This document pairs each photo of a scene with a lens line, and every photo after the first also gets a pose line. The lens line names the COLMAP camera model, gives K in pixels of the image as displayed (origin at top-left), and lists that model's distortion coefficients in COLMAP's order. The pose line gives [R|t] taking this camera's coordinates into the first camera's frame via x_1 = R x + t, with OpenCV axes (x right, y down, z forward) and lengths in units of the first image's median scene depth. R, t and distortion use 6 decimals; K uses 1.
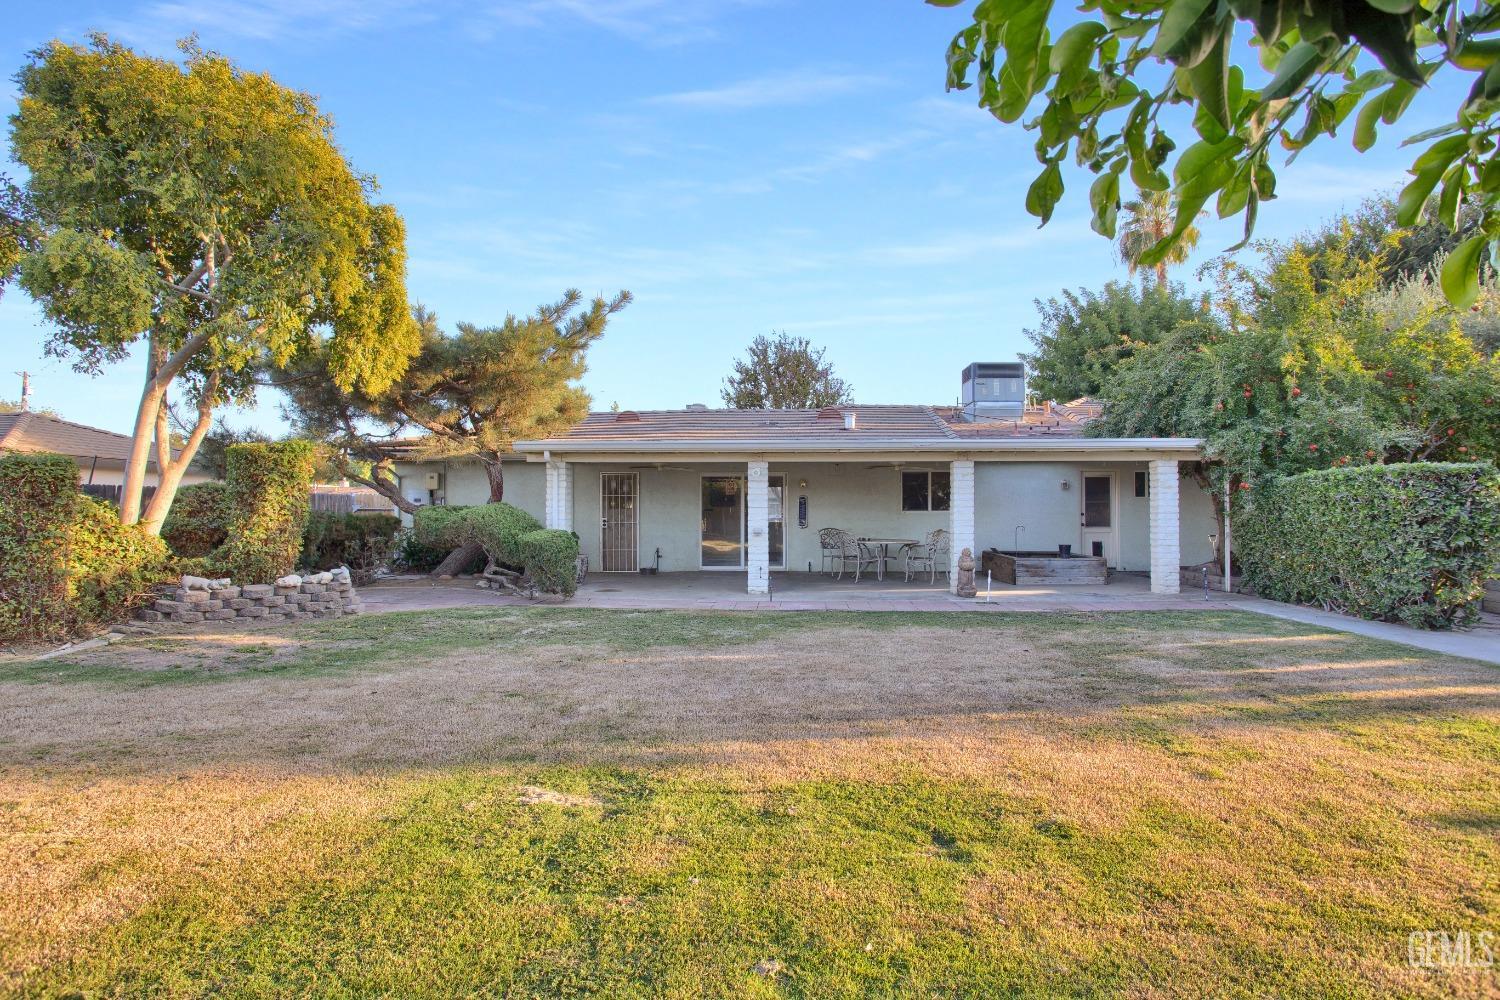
lens RADIAL K [[748.8, 0, 756.7], [0, 748.8, 484.9], [0, 0, 1]] dist [-0.101385, 0.049035]
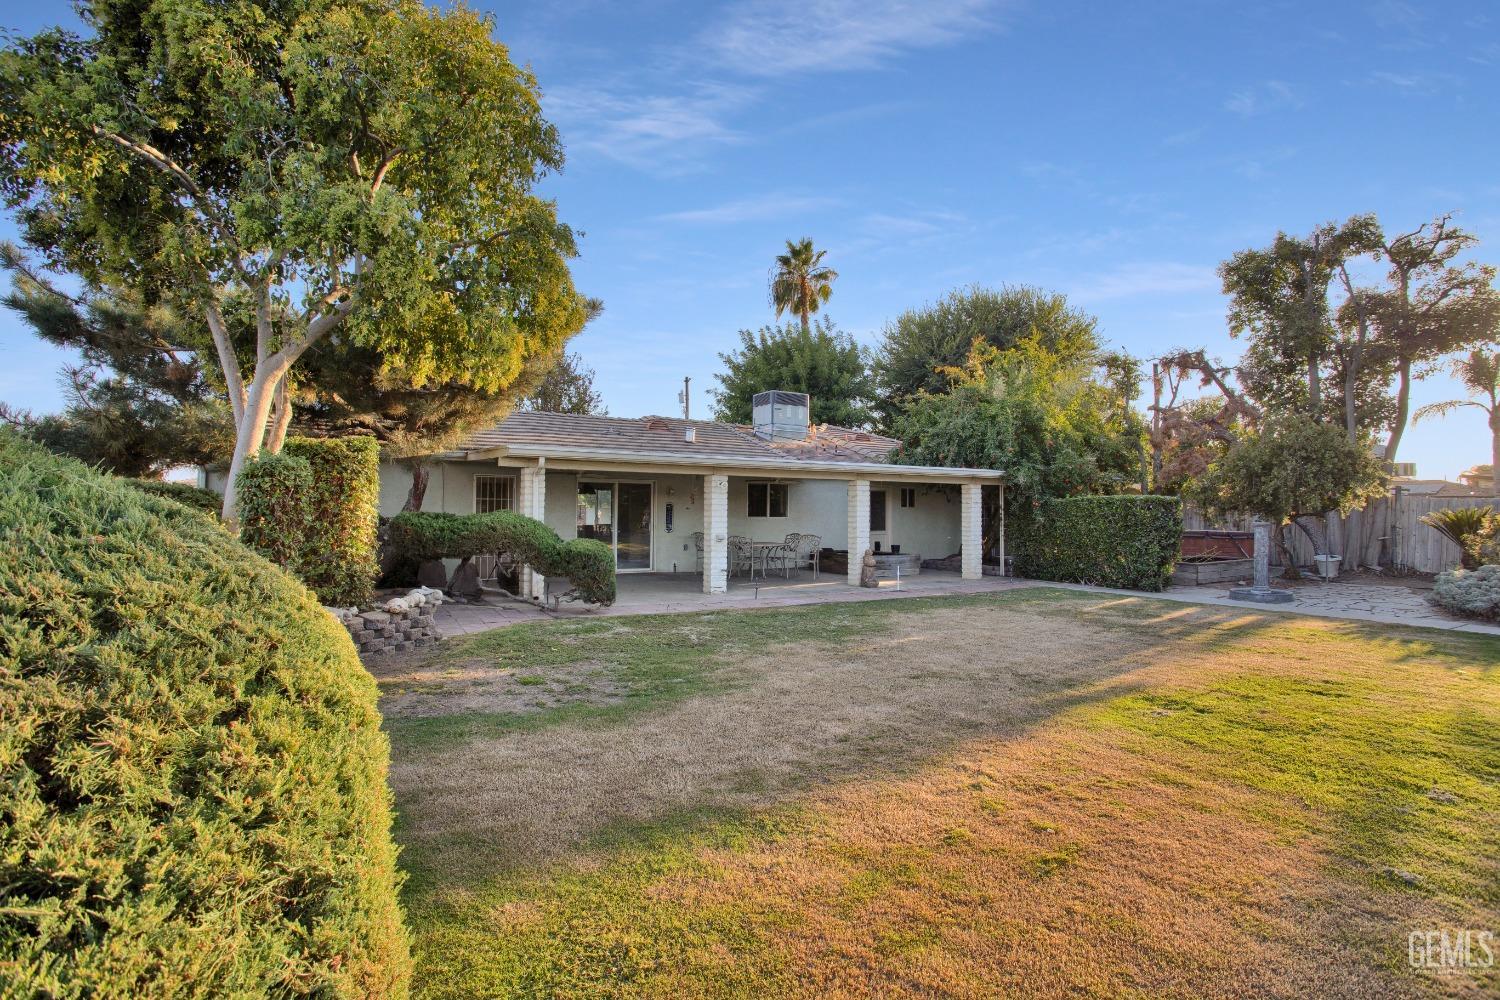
lens RADIAL K [[748.8, 0, 756.7], [0, 748.8, 484.9], [0, 0, 1]] dist [-0.101385, 0.049035]
pose [[0.836219, 0.028447, 0.547657, -0.561956], [-0.029948, 0.999532, -0.006192, -0.011343], [-0.547577, -0.011223, 0.836680, 0.030376]]
